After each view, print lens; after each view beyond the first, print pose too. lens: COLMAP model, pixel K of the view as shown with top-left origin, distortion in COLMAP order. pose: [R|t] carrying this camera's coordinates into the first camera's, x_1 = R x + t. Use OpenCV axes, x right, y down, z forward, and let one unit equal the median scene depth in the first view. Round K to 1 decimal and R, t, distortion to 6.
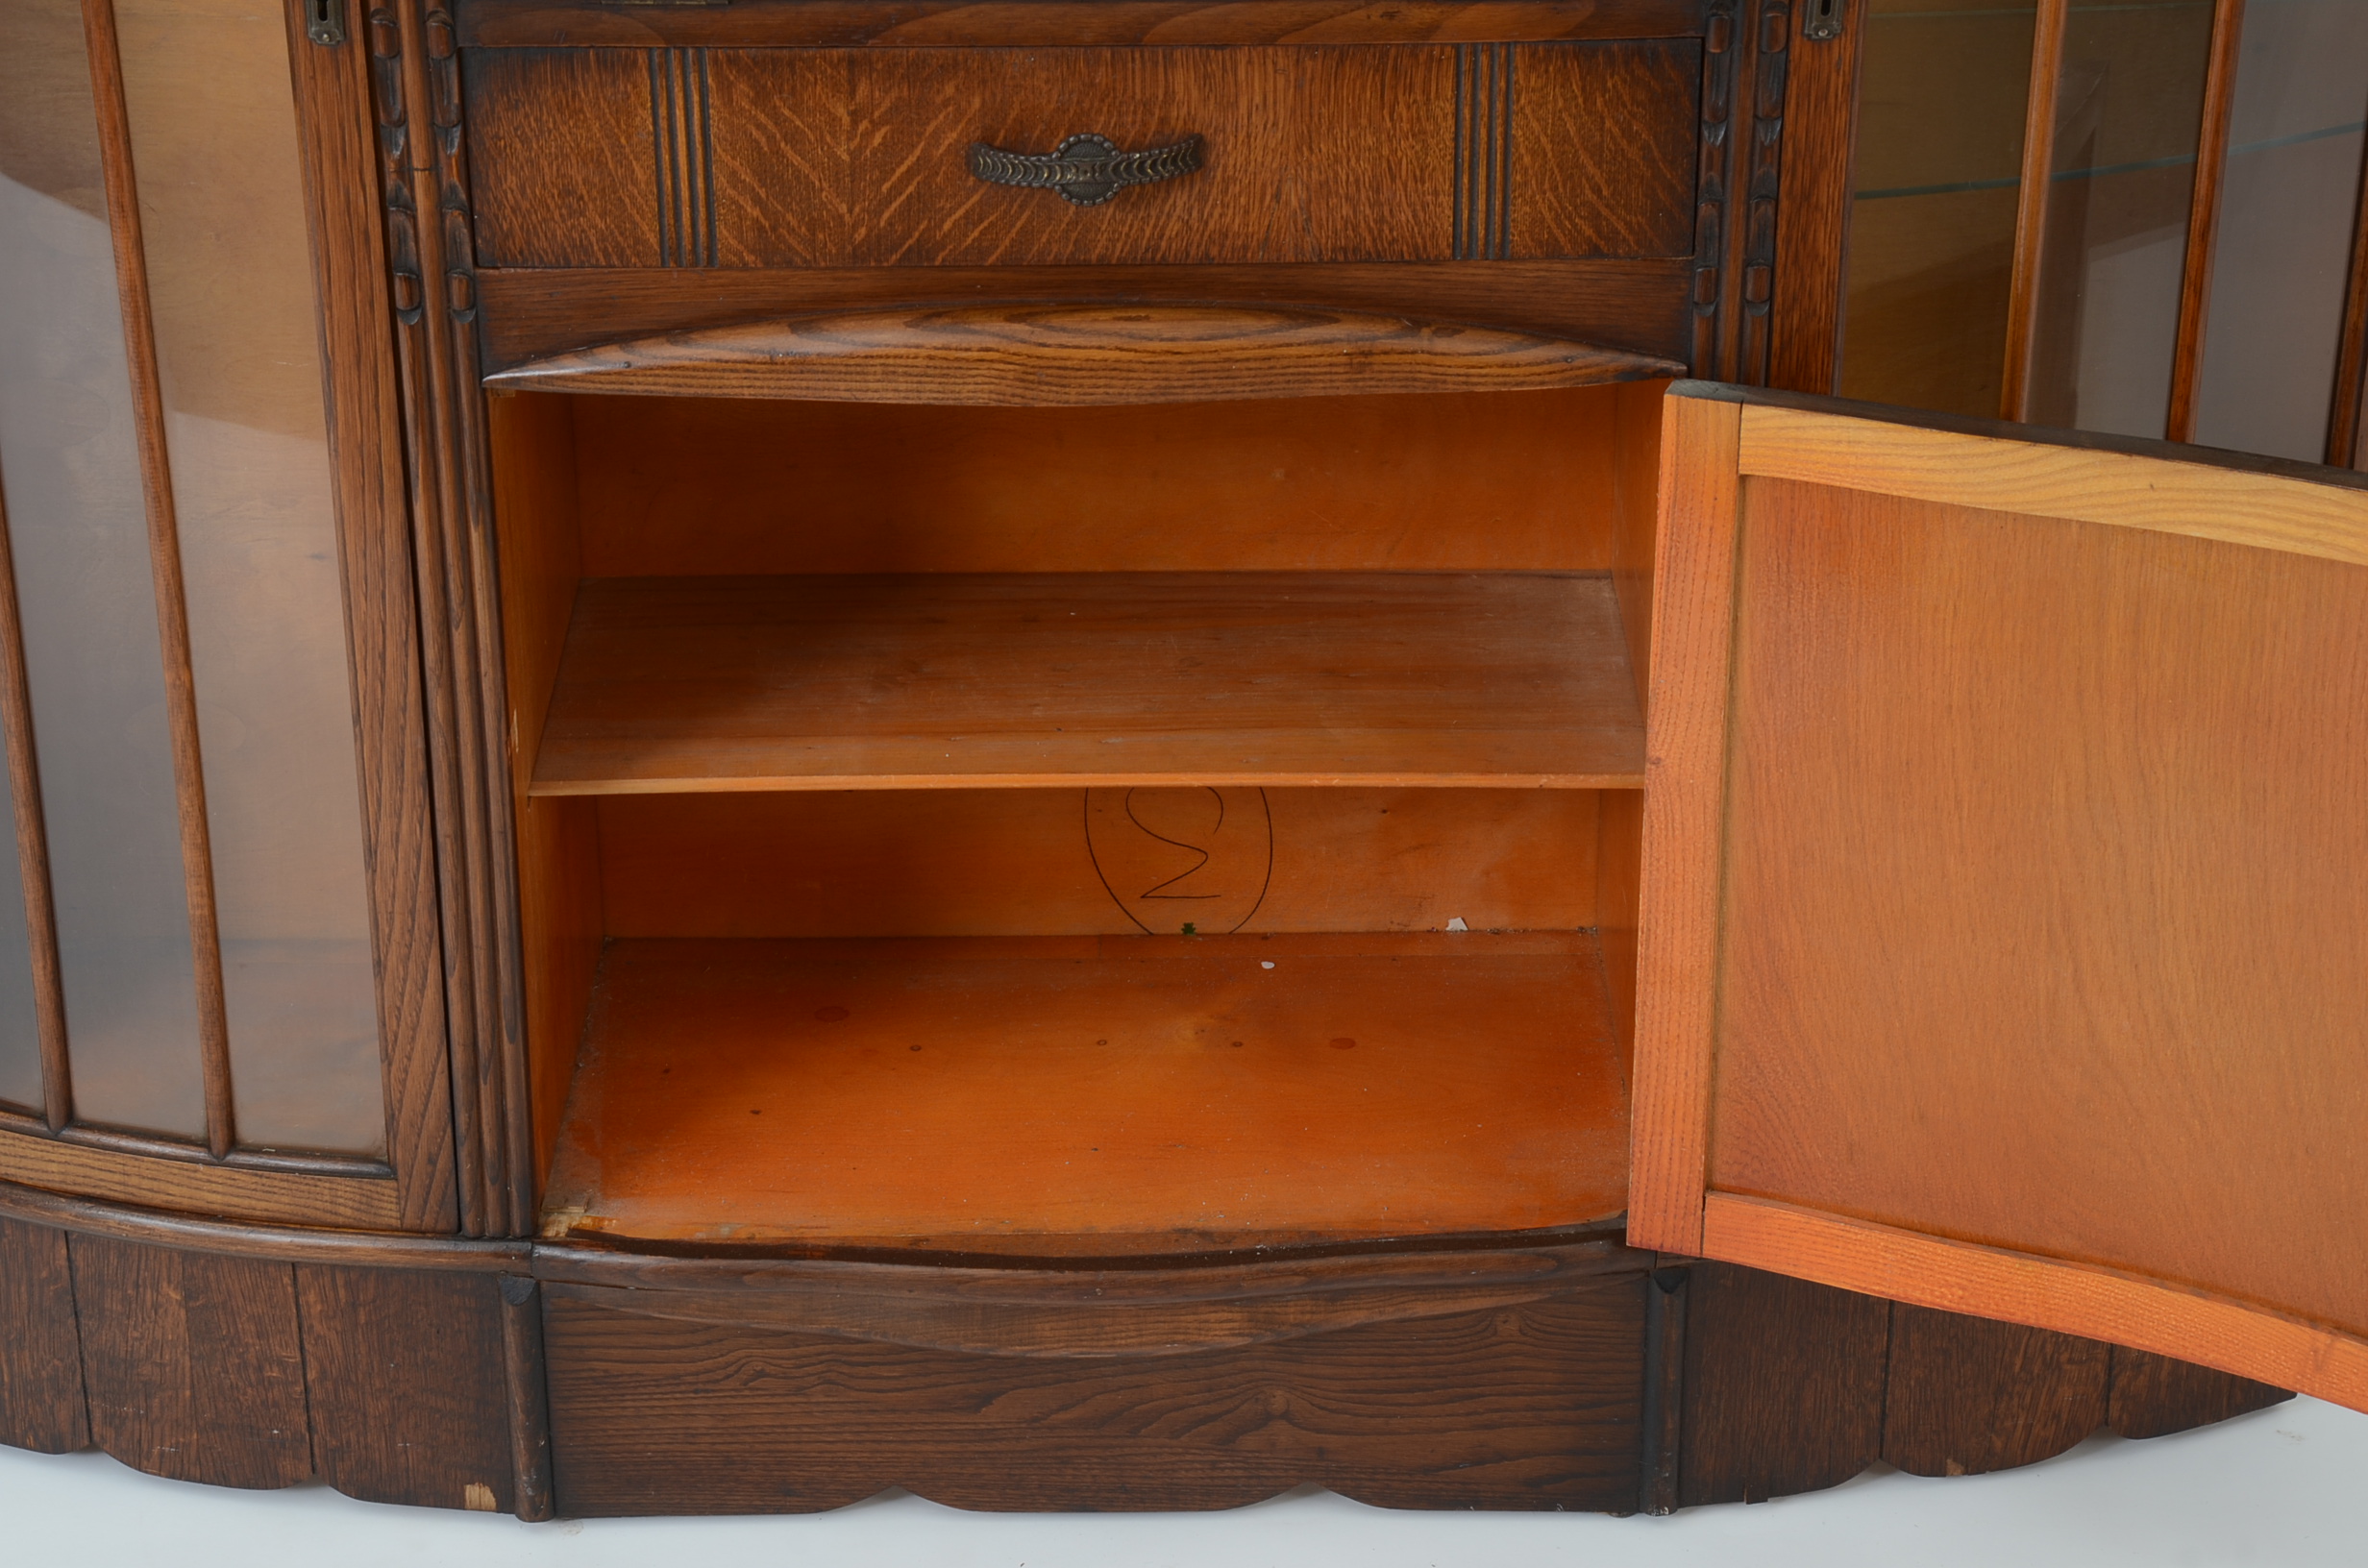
lens RADIAL K [[5155.2, 0, 1173.6], [0, 5155.2, 803.7], [0, 0, 1]] dist [0.365075, 0.000000]
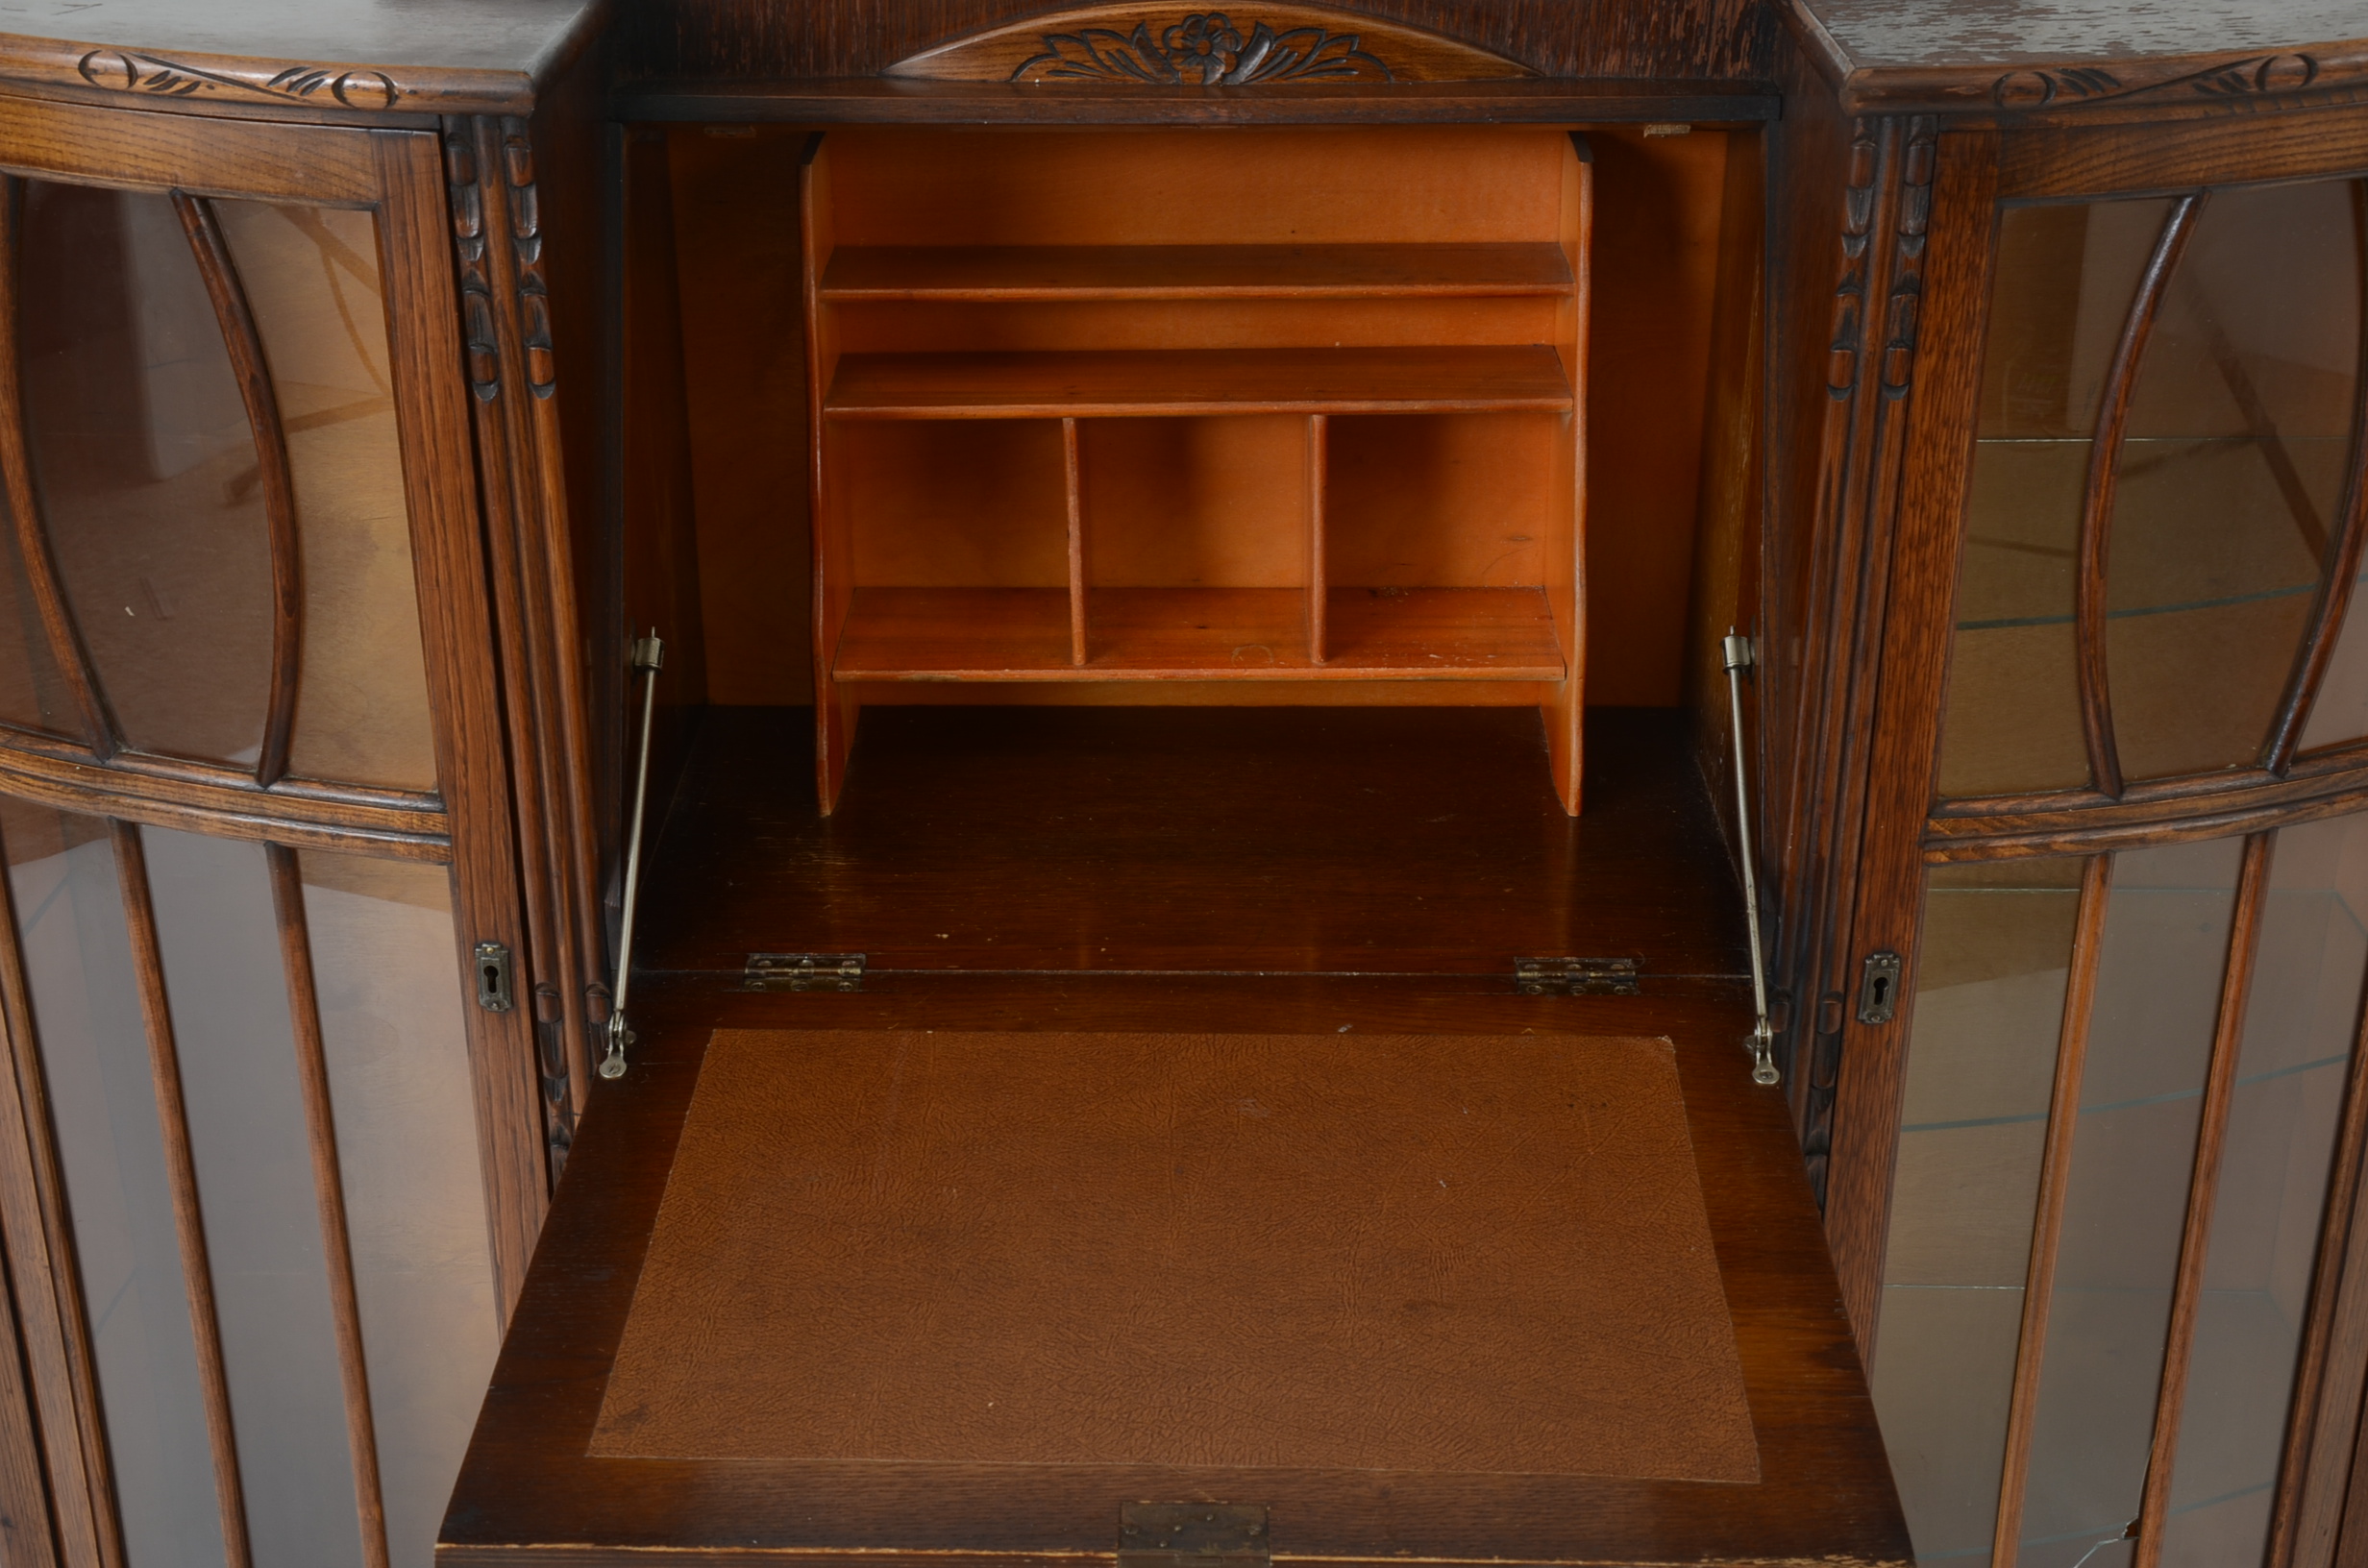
lens RADIAL K [[3157.4, 0, 1179.9], [0, 3157.4, 778.1], [0, 0, 1]] dist [0.107243, 0.000000]
pose [[0.999850, 0.011648, -0.012800, -0.011303], [-0.011971, 0.999605, -0.025424, -0.175612], [0.012499, 0.025573, 0.999595, 0.335575]]
